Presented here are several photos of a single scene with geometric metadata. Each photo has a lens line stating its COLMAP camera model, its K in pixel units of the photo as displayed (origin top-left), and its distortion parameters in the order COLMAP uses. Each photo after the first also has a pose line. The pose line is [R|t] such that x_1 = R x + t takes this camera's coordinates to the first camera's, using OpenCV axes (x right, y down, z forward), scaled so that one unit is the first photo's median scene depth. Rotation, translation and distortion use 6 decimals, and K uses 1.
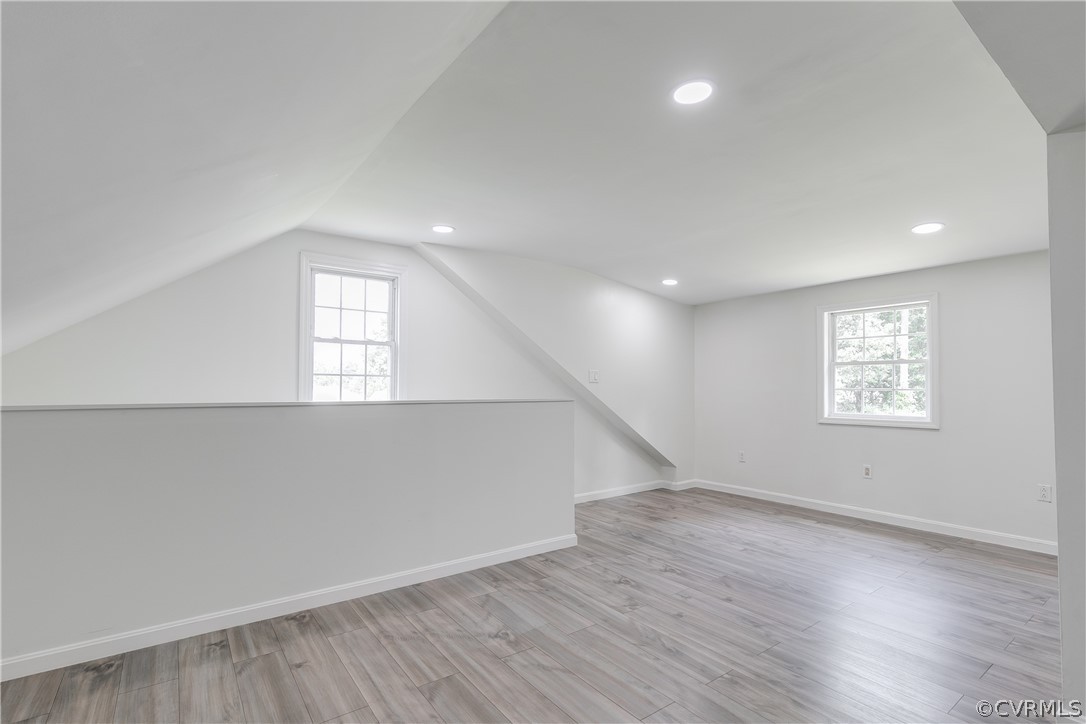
lens RADIAL K [[499.5, 0, 543.5], [0, 499.5, 381.2], [0, 0, 1]] dist [0.004928, 0.000229]
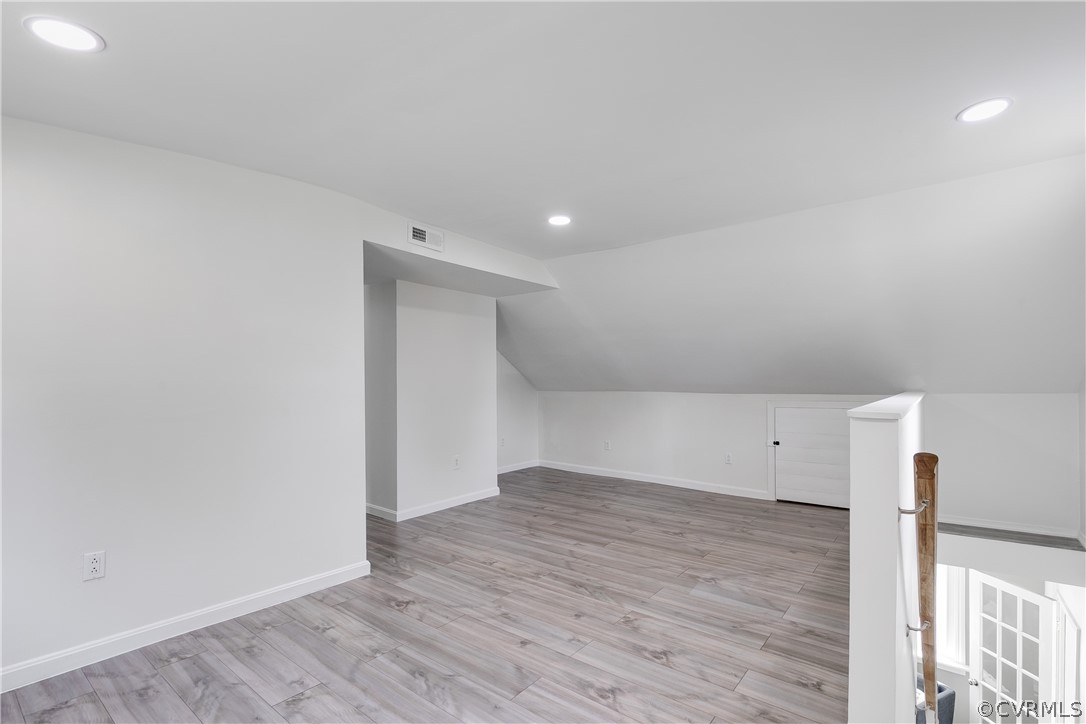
lens RADIAL K [[499.5, 0, 542.9], [0, 499.5, 372.4], [0, 0, 1]] dist [0.004928, 0.000229]
pose [[-0.963487, -0.003881, -0.267726, 0.610048], [0.004868, 0.999476, -0.032007, 0.026049], [0.267710, -0.032141, -0.962963, 1.966240]]
